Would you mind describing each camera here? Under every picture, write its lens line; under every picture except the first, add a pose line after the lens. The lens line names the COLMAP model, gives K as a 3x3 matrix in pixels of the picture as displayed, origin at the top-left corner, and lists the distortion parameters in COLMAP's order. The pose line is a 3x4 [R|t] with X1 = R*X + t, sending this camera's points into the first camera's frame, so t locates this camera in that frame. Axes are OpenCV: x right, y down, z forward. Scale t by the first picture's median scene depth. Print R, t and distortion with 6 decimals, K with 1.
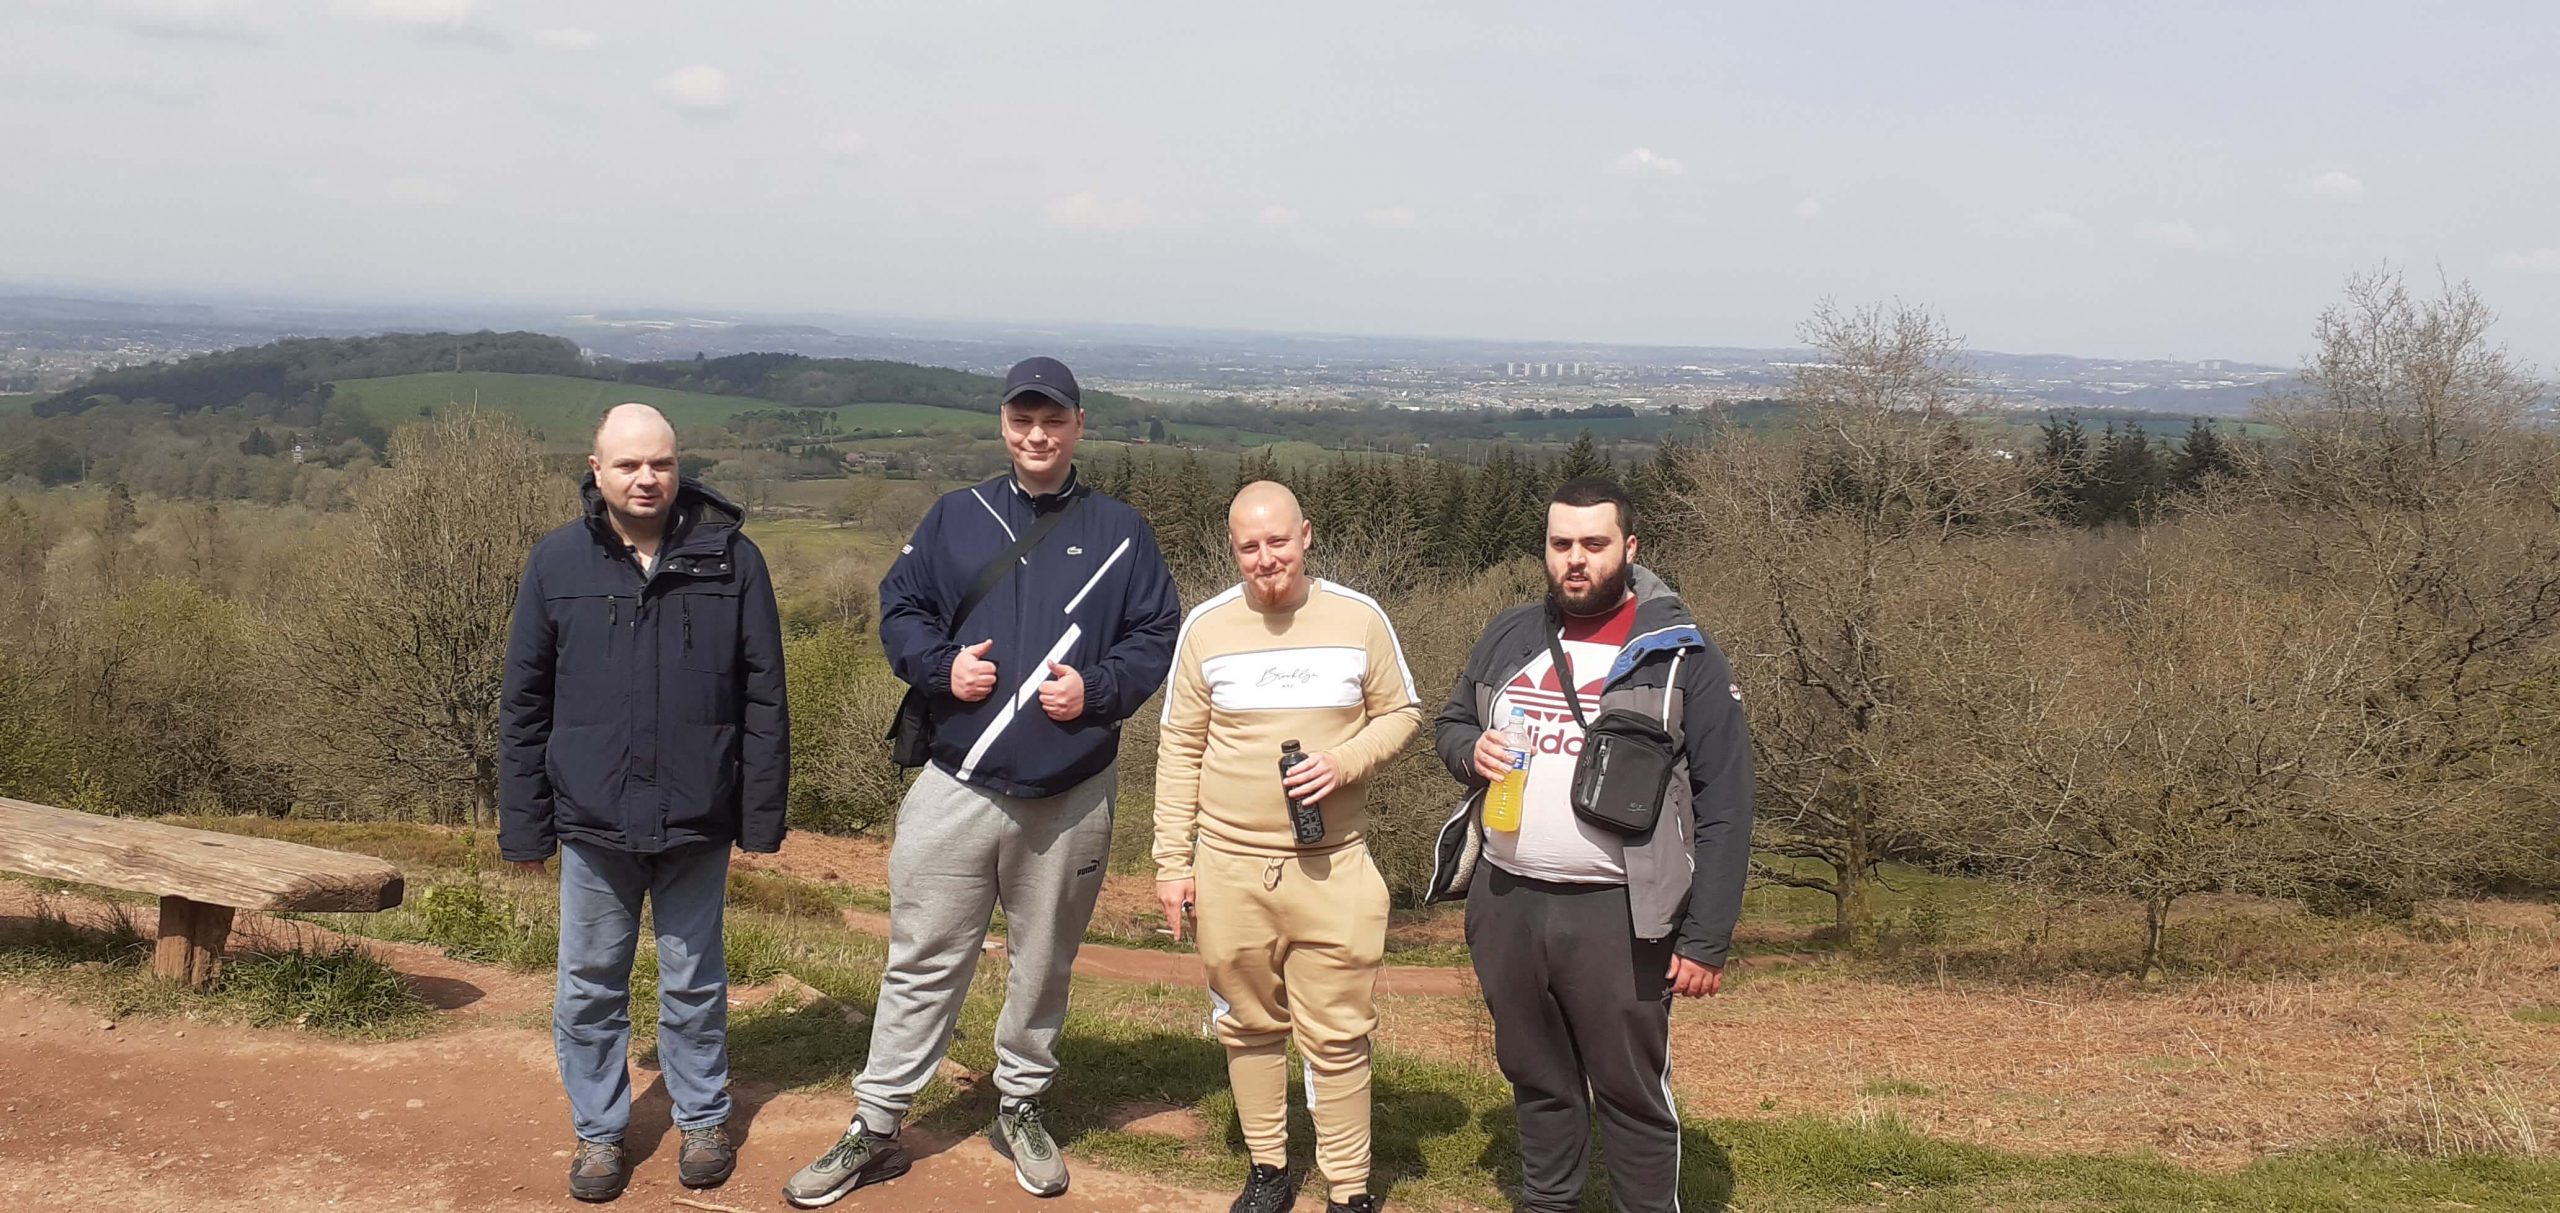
lens RADIAL K [[1990.7, 0, 1280.0], [0, 1990.7, 606.5], [0, 0, 1]] dist [0.043911, -0.069721]
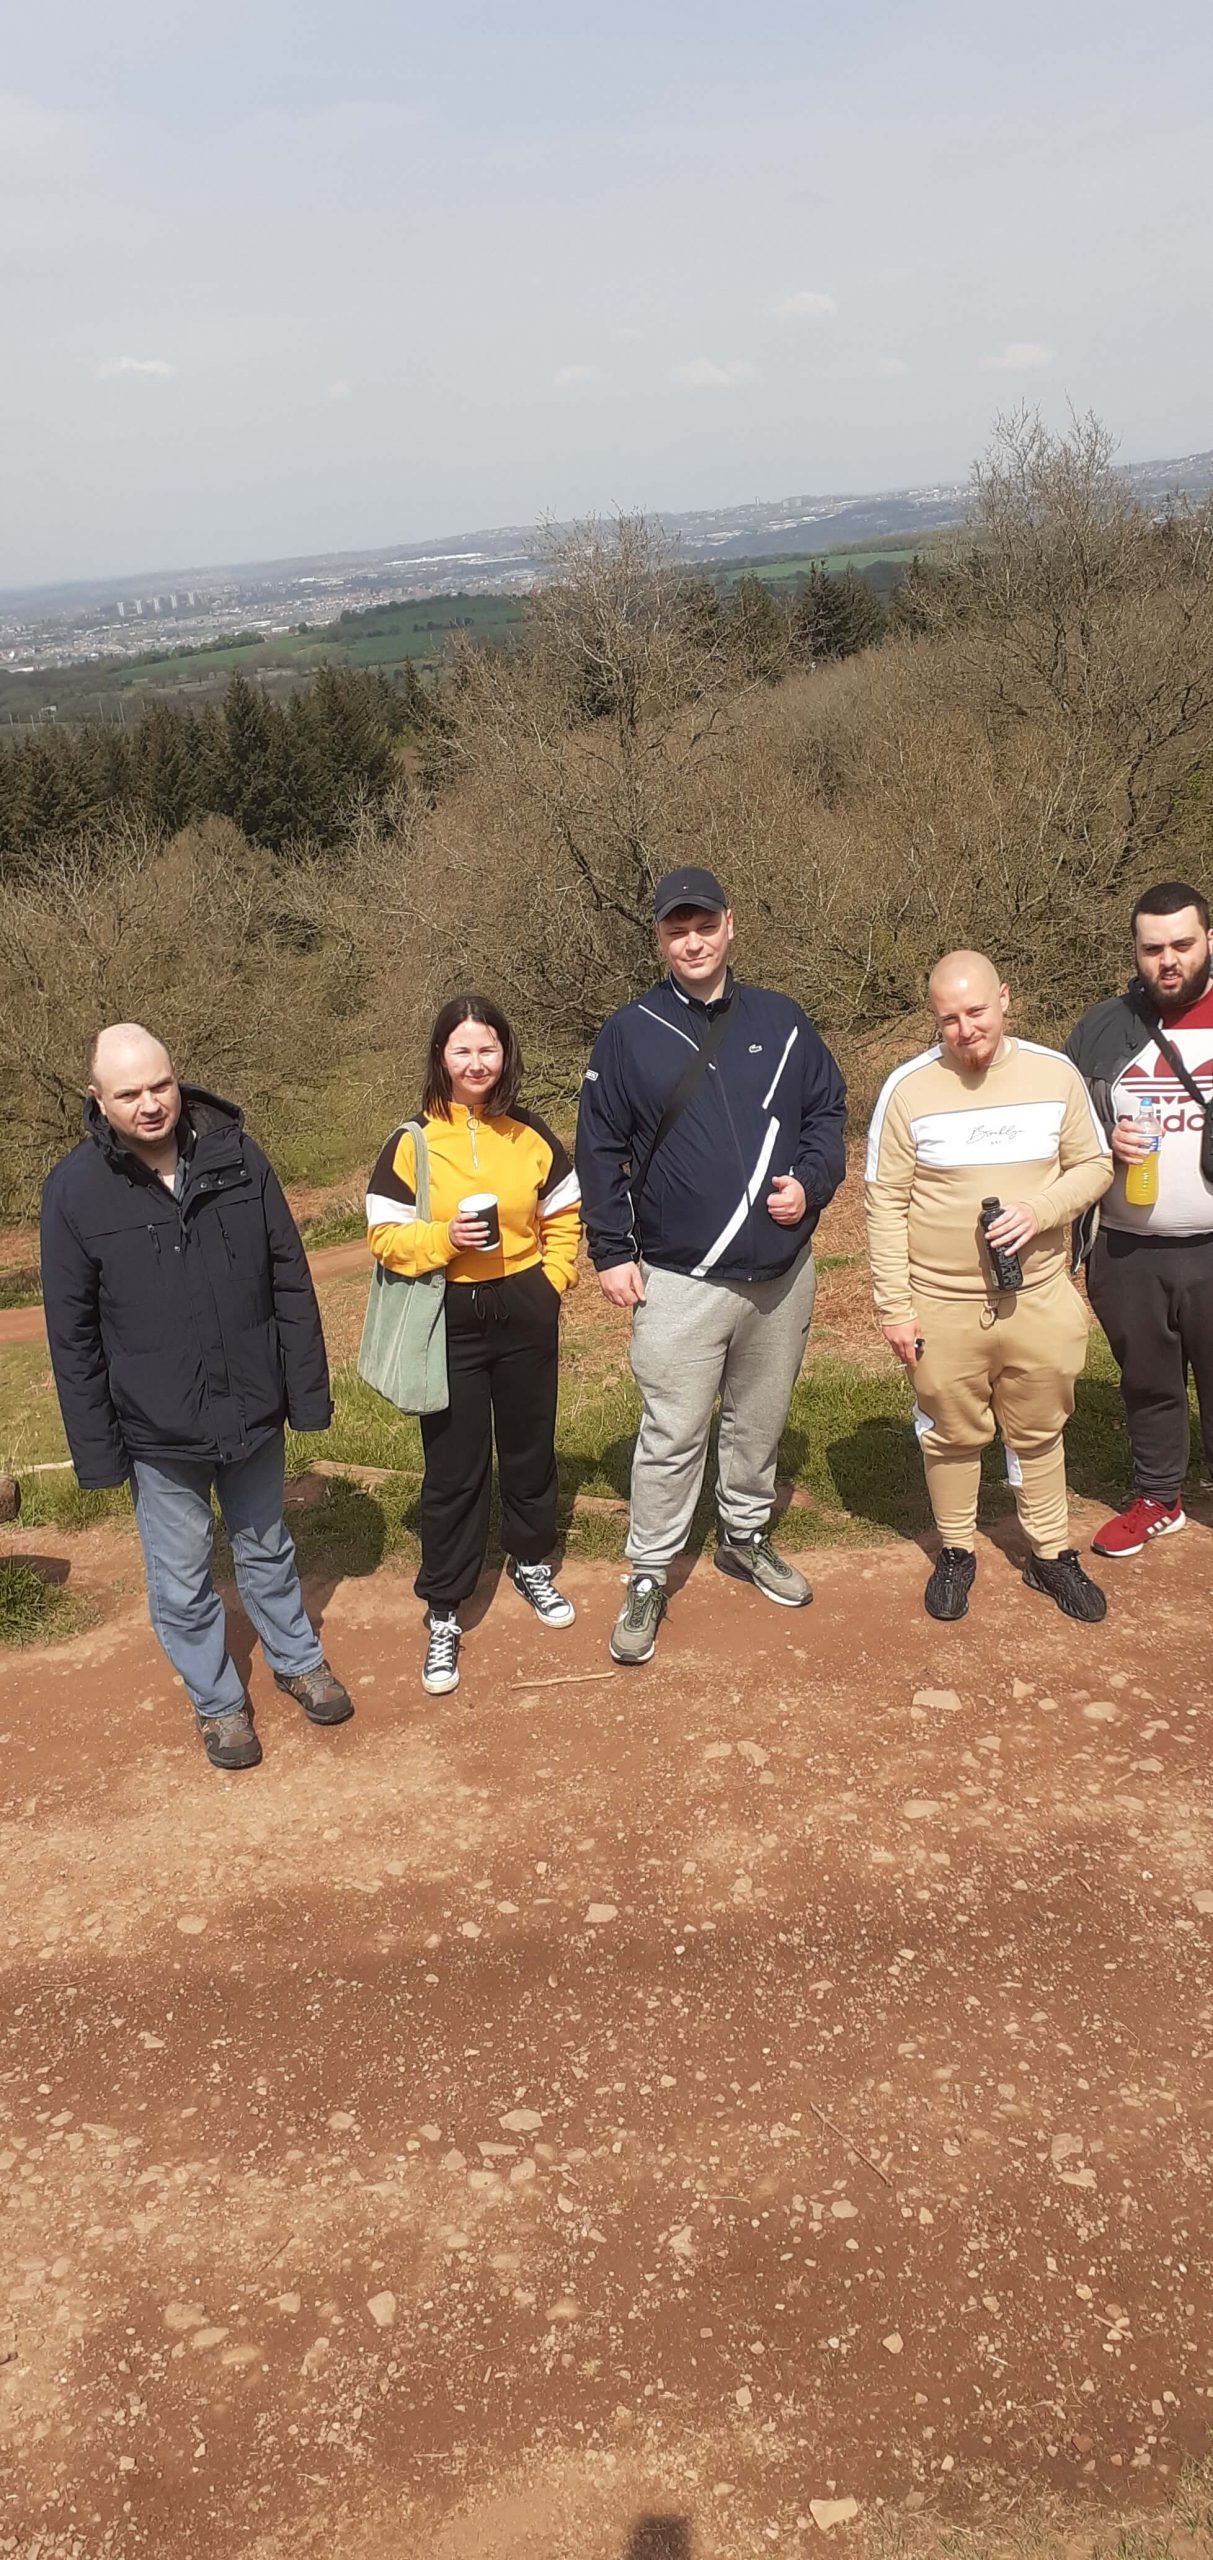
lens RADIAL K [[1990.7, 0, 606.5], [0, 1990.7, 1280.0], [0, 0, 1]] dist [0.043911, -0.069721]
pose [[0.929508, -0.245173, 0.275508, -0.497457], [0.180625, 0.953943, 0.239516, -0.176500], [-0.321542, -0.172869, 0.930982, 0.009611]]
